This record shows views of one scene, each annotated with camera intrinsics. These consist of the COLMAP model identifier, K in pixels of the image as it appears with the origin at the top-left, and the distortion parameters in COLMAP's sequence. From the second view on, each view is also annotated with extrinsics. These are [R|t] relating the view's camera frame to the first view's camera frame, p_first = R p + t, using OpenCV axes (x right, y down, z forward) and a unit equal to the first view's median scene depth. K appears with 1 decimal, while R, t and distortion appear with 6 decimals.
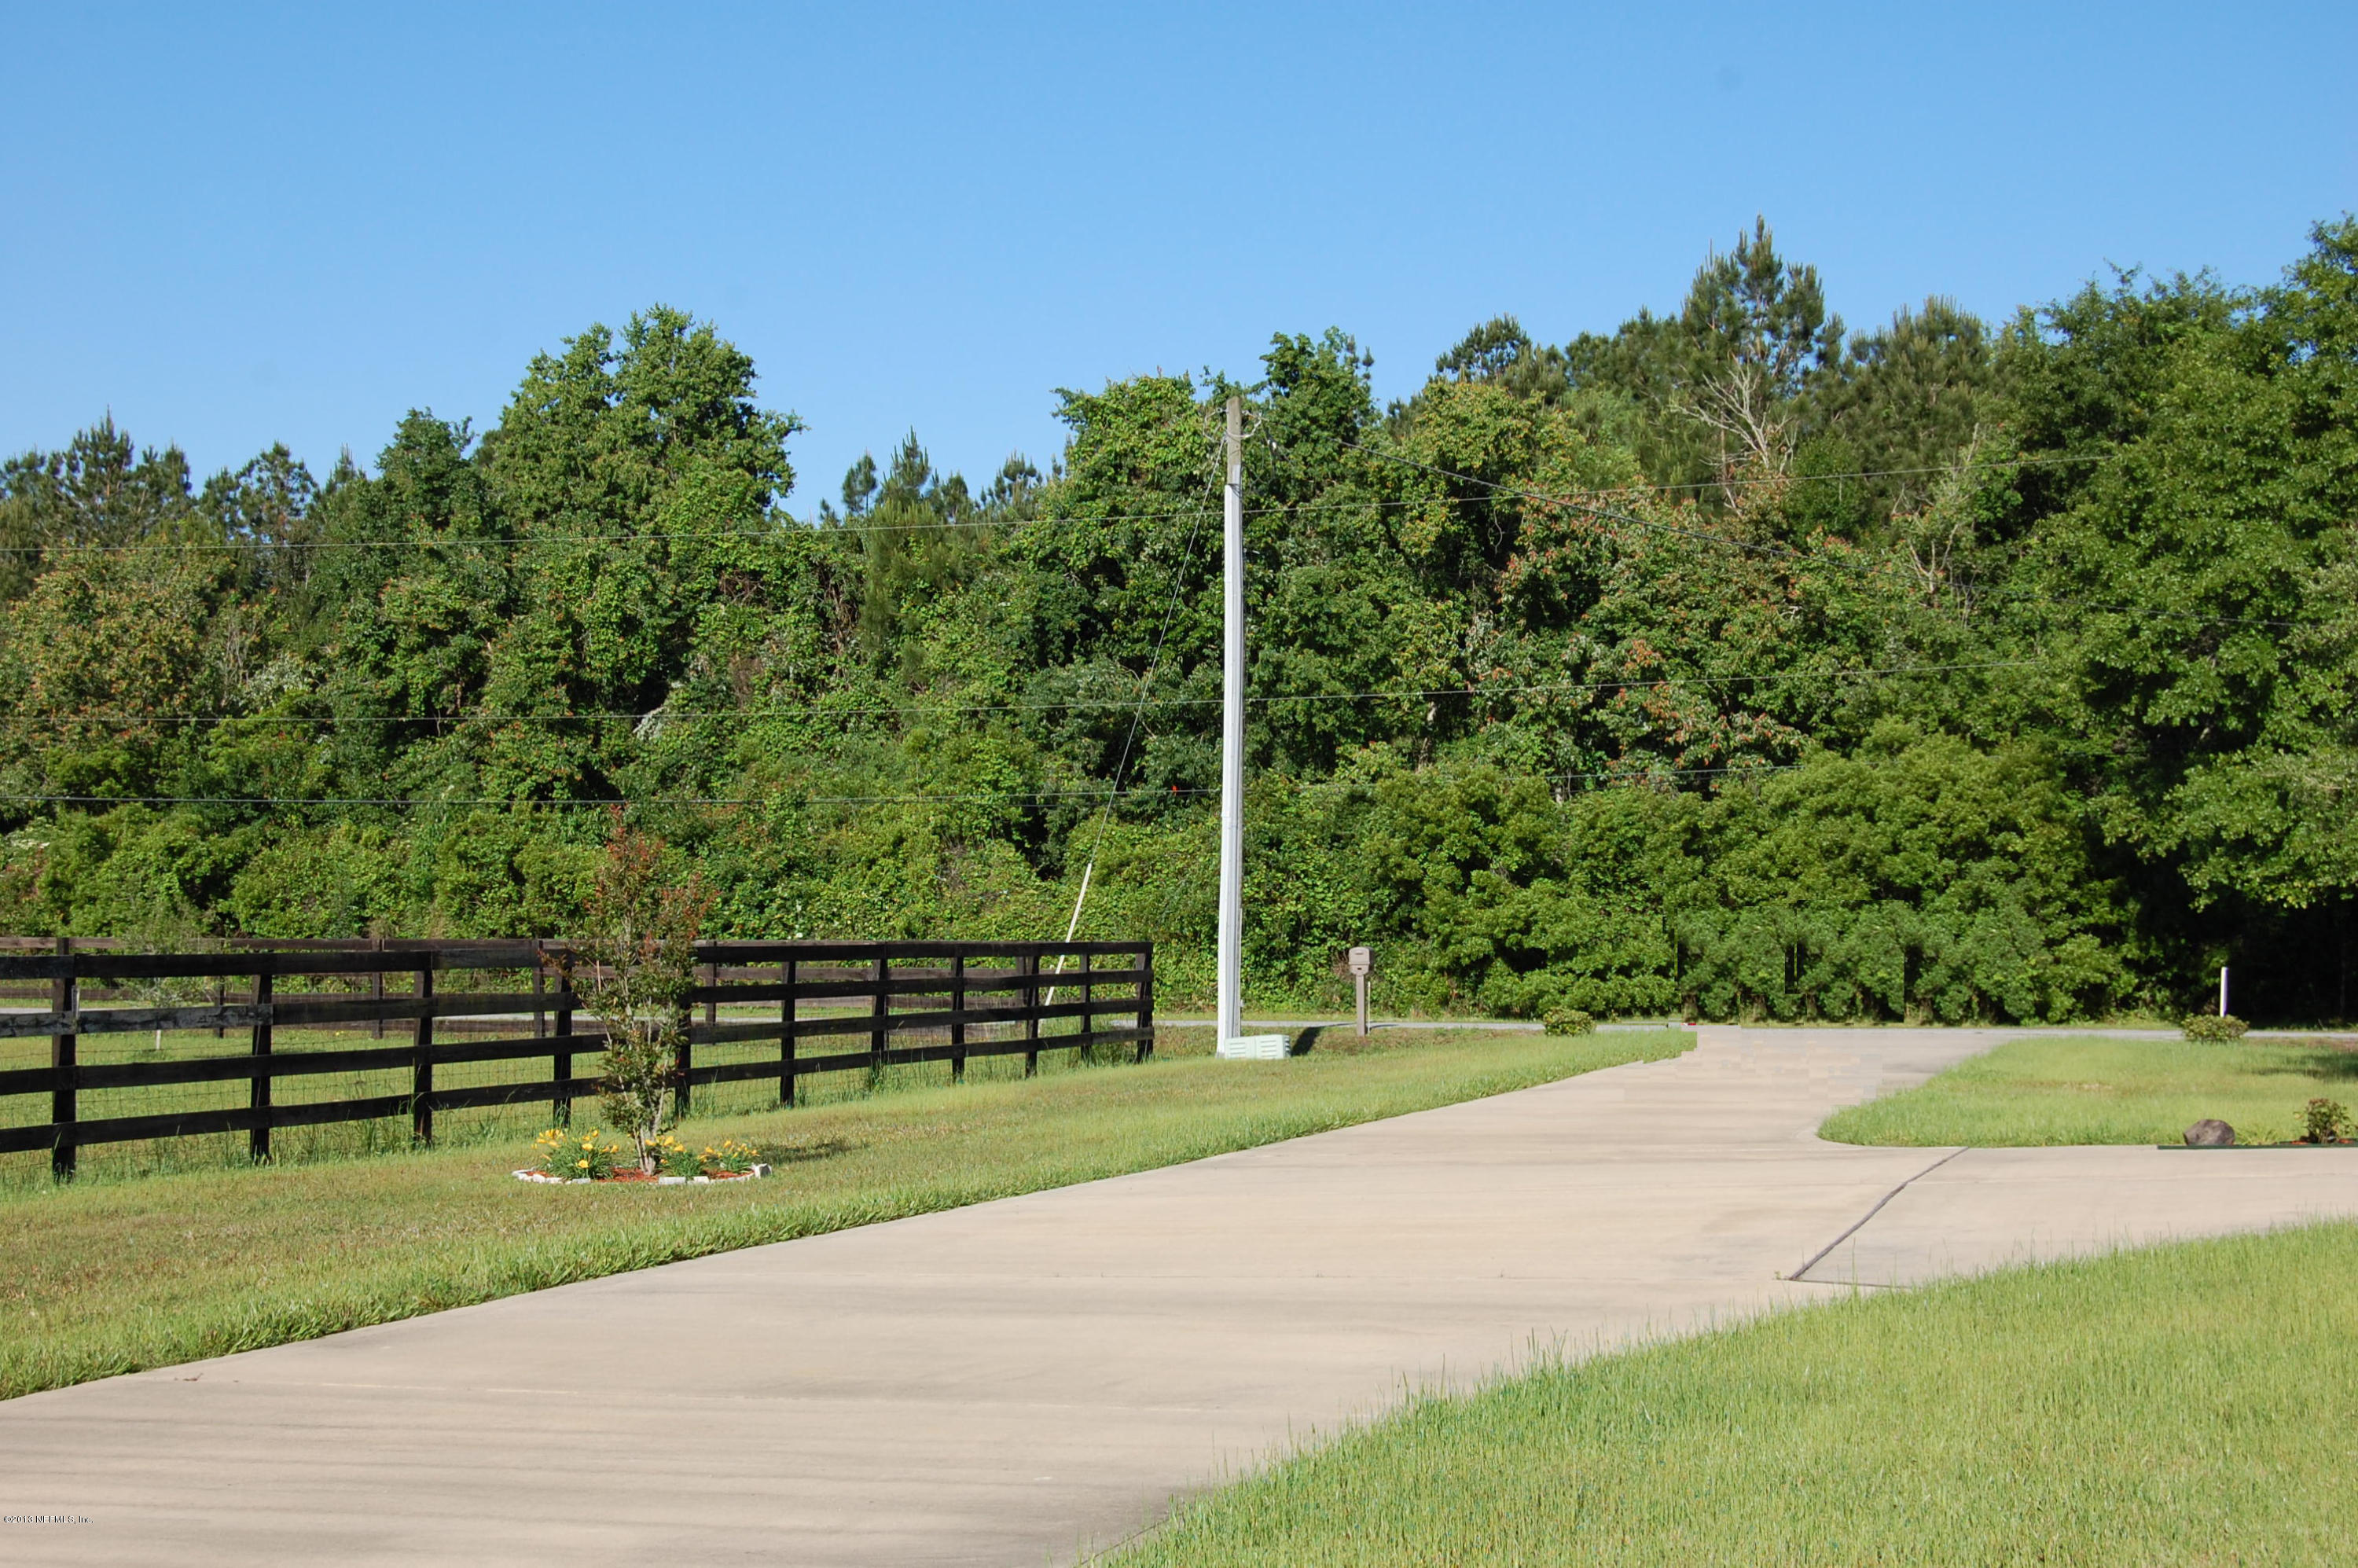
lens RADIAL K [[3770.1, 0, 1179.0], [0, 3770.1, 784.0], [0, 0, 1]] dist [-0.082180, 0.221770]
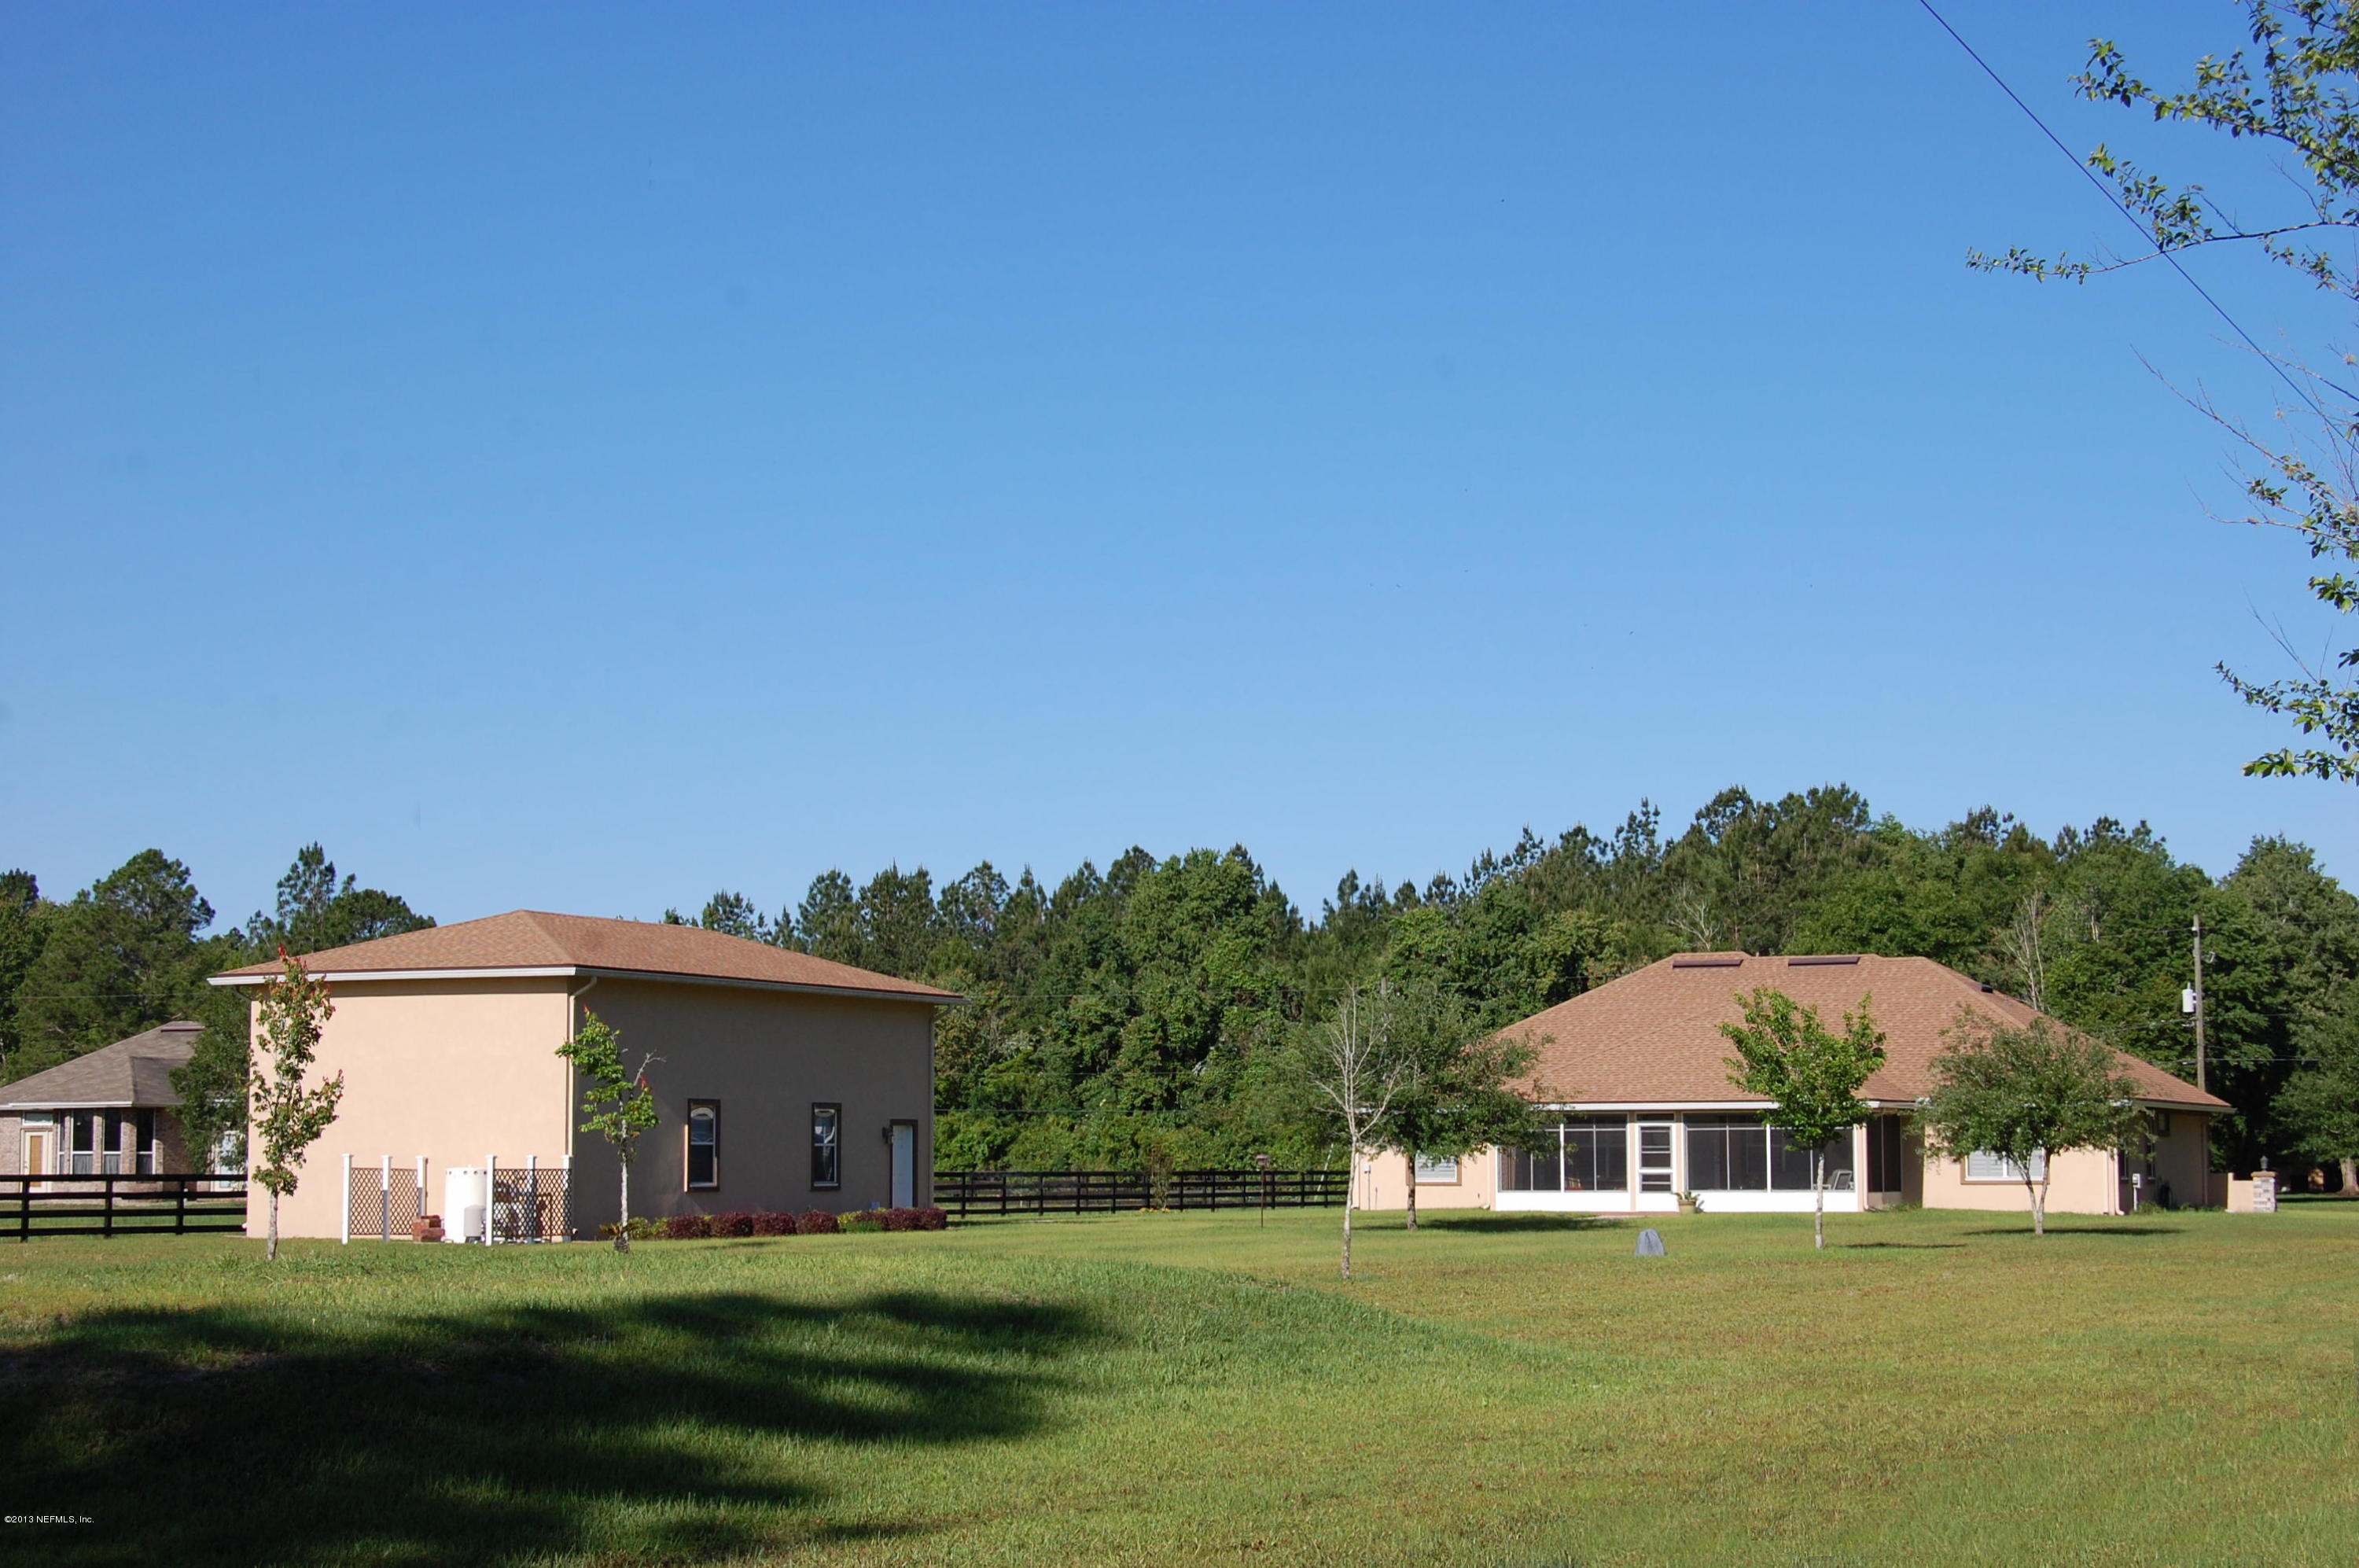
lens RADIAL K [[3771.9, 0, 1179.5], [0, 3771.9, 784.0], [0, 0, 1]] dist [-0.082180, 0.221770]
pose [[0.986604, -0.020621, -0.161825, 0.182558], [0.010232, 0.997847, -0.064774, -0.037020], [0.162812, 0.062251, 0.984691, -1.024815]]
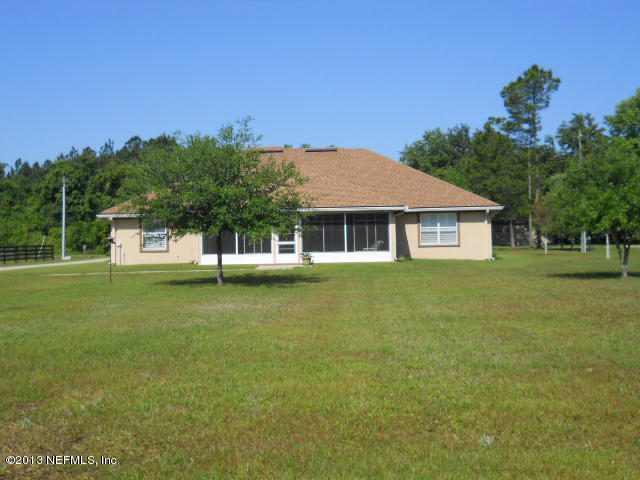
lens RADIAL K [[811.5, 0, 320.0], [0, 811.5, 240.0], [0, 0, 1]] dist [-0.001053, 0.008988]
pose [[0.965192, -0.021351, 0.260668, 0.049477], [0.011544, 0.999169, 0.039098, -0.016382], [-0.261286, -0.034728, 0.964636, -0.438901]]
